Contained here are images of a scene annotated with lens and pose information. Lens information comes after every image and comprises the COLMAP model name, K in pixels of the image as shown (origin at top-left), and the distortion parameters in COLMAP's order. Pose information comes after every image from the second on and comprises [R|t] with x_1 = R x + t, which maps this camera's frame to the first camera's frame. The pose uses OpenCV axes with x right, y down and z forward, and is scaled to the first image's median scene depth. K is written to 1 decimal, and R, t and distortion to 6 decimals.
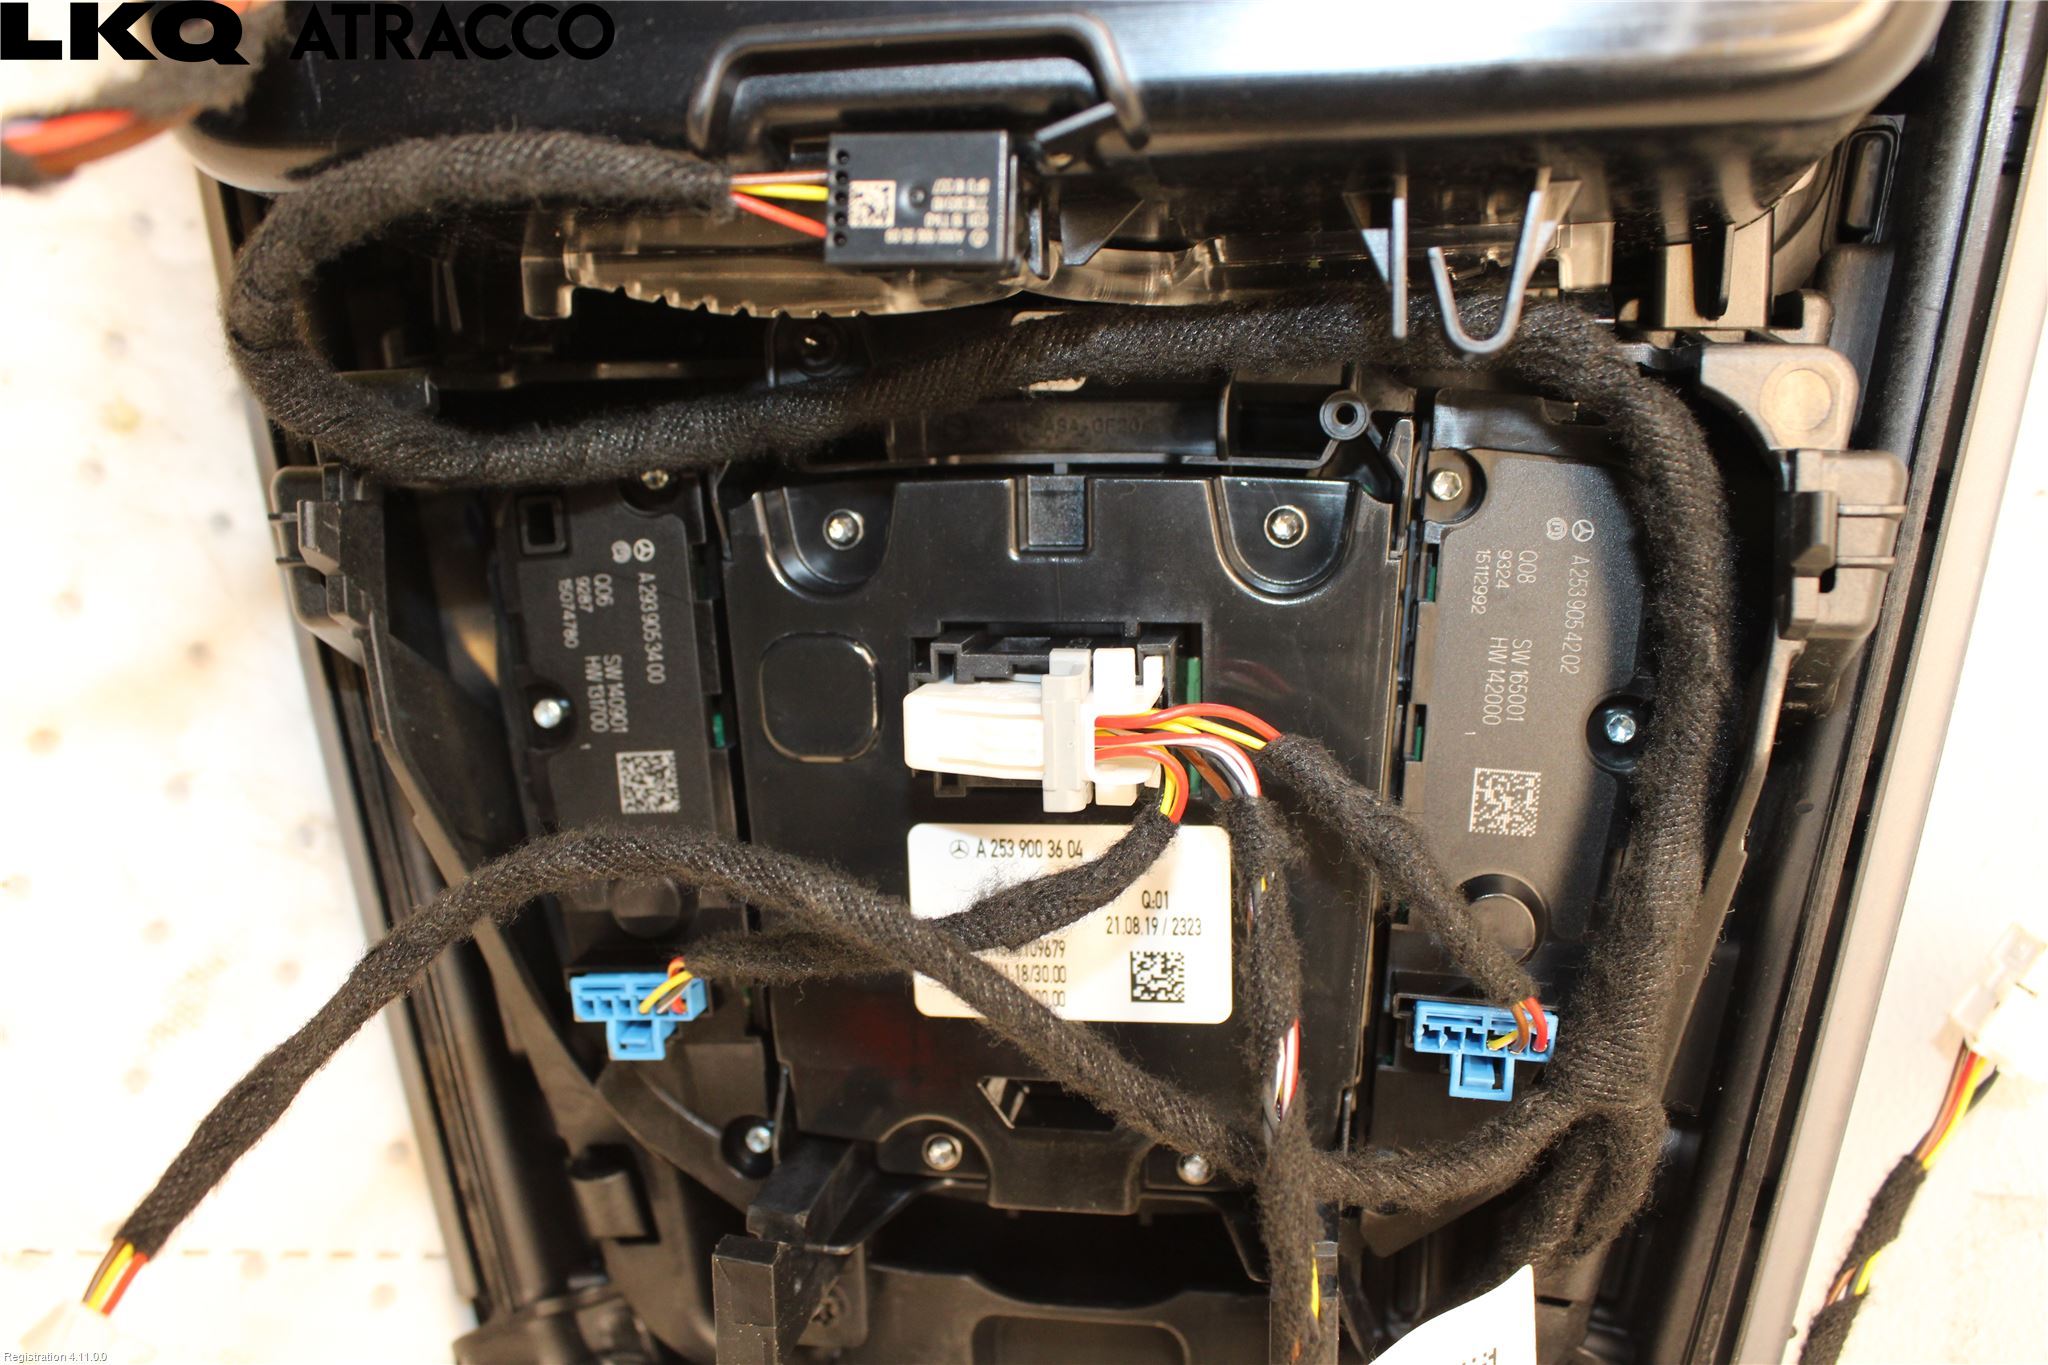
lens RADIAL K [[1834.0, 0, 1009.6], [0, 1834.0, 698.3], [0, 0, 1]] dist [-0.160513, 0.127915]
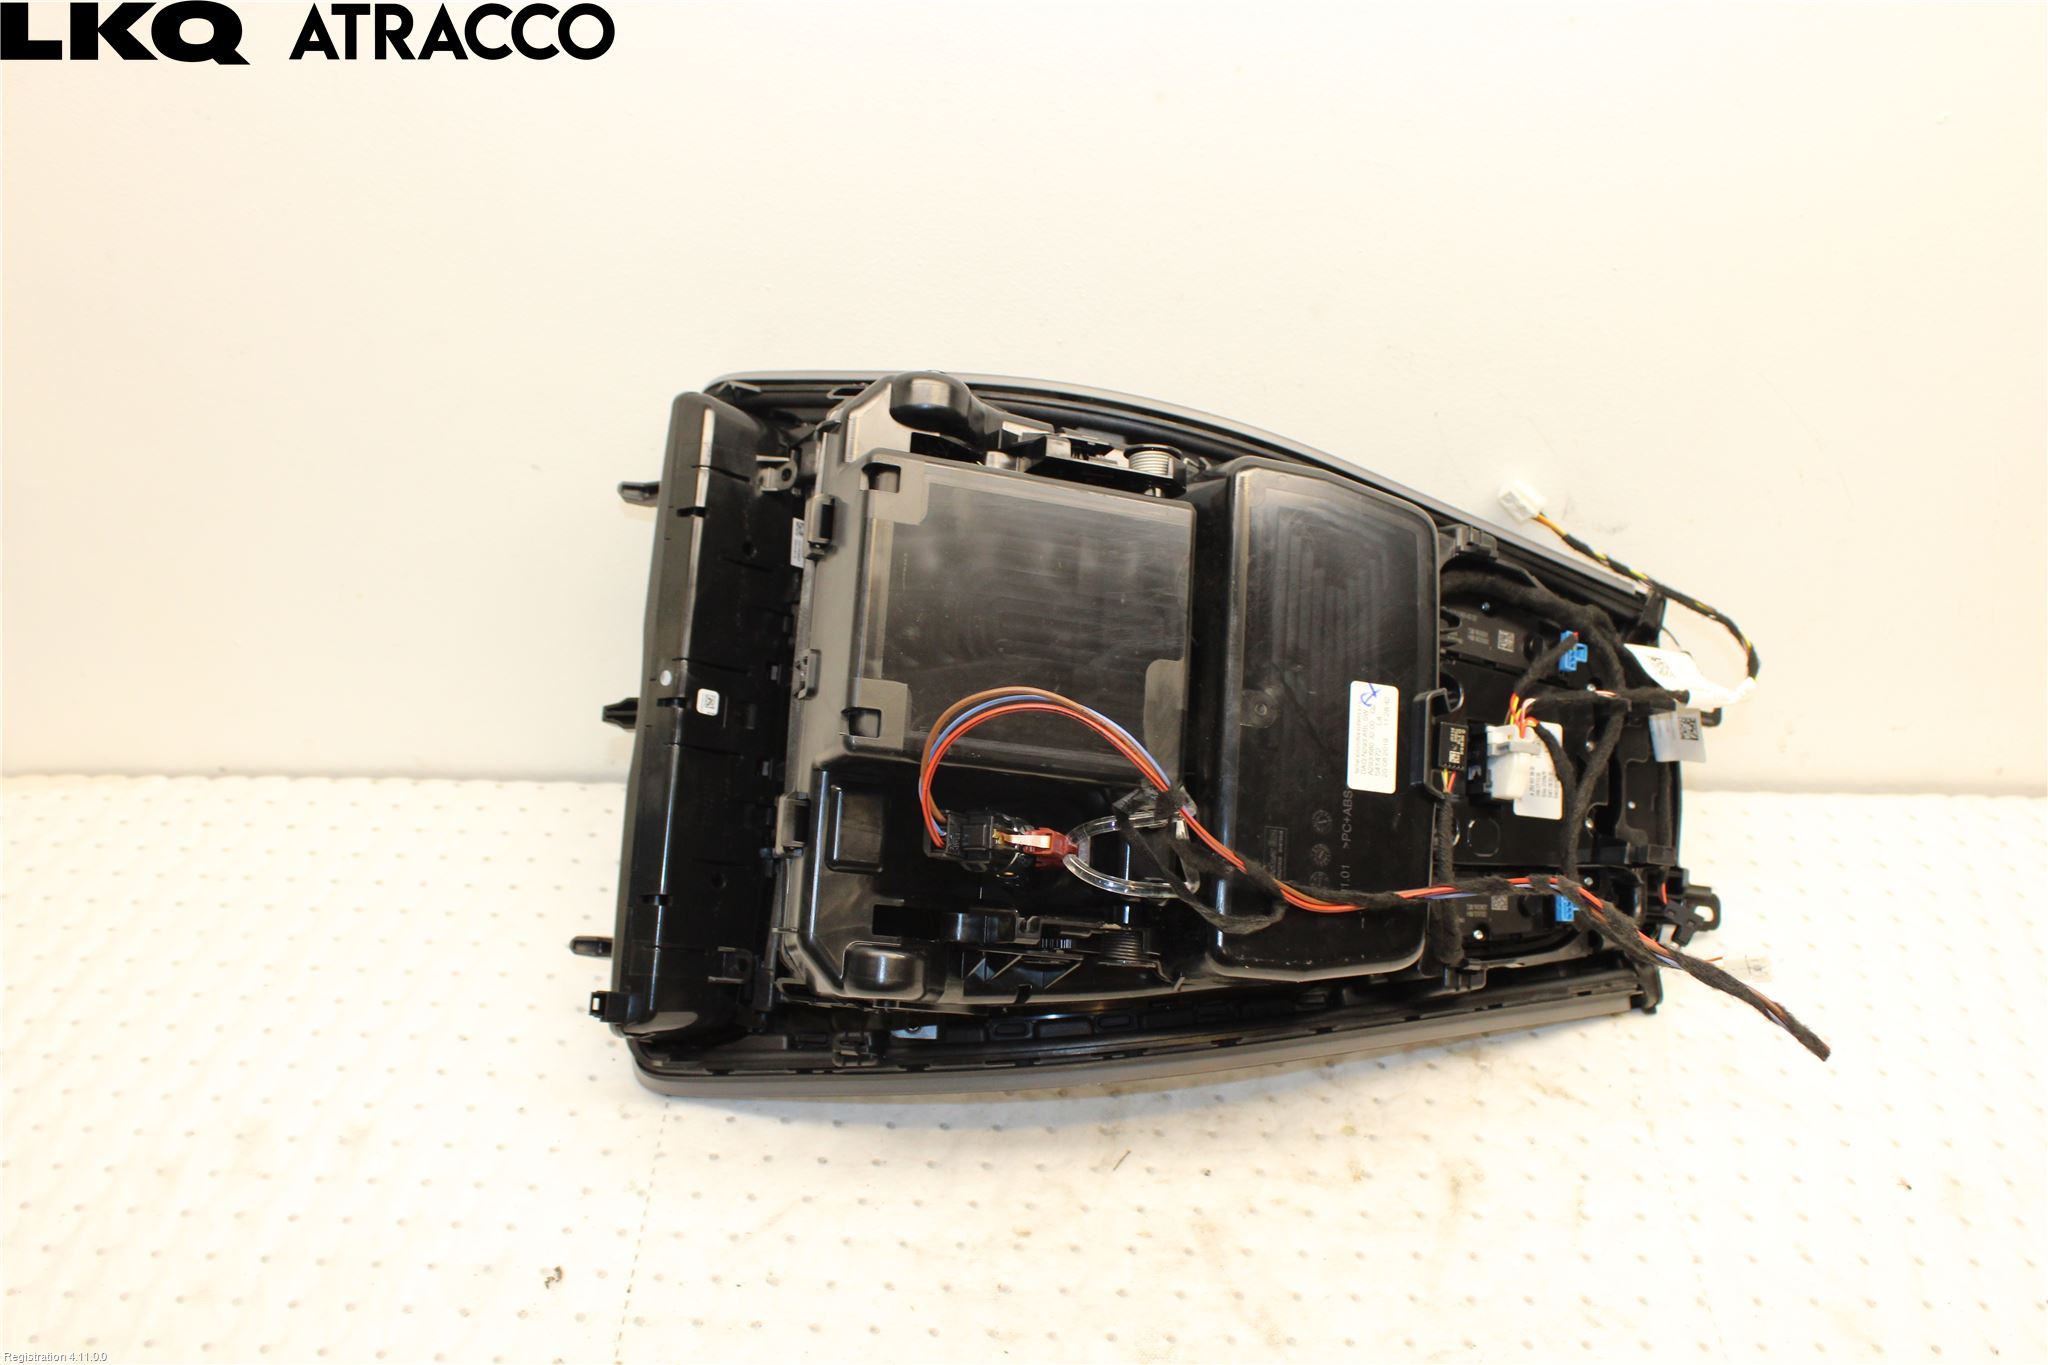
lens RADIAL K [[1834.0, 0, 1010.8], [0, 1834.0, 689.8], [0, 0, 1]] dist [-0.160513, 0.127915]
pose [[0.008822, -0.940077, 0.340847, -1.011856], [0.964871, 0.097507, 0.243959, -1.703188], [-0.262575, 0.326722, 0.907914, -1.884866]]
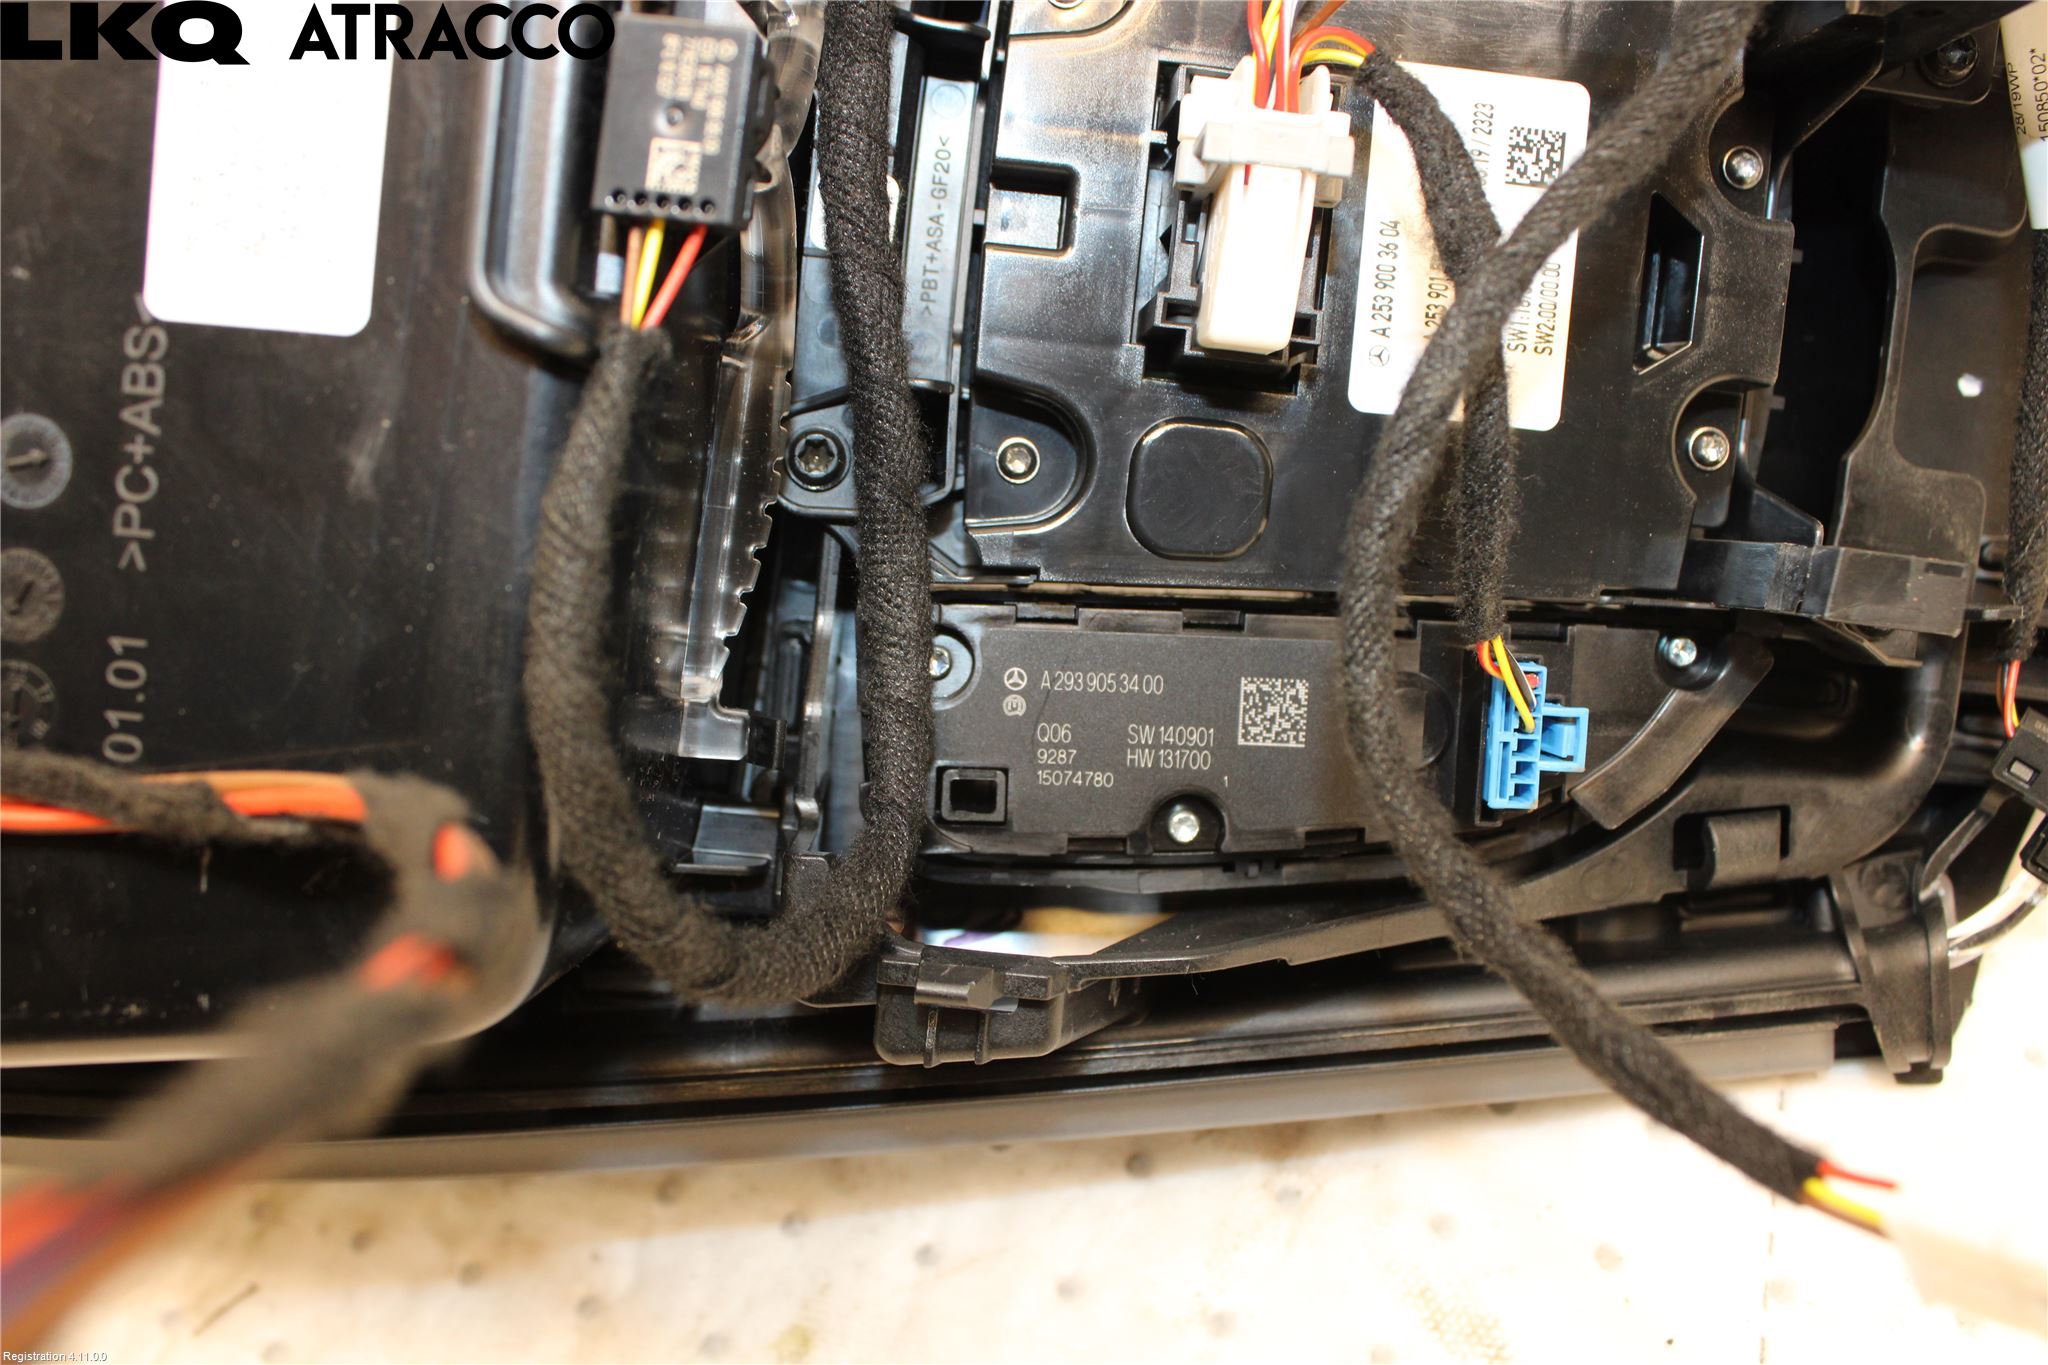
lens RADIAL K [[1834.0, 0, 1013.5], [0, 1834.0, 678.9], [0, 0, 1]] dist [-0.160513, 0.127915]
pose [[0.109195, -0.990244, 0.086562, -0.298108], [0.989587, 0.100080, -0.103446, 0.012208], [0.093774, 0.096957, 0.990861, 0.108203]]
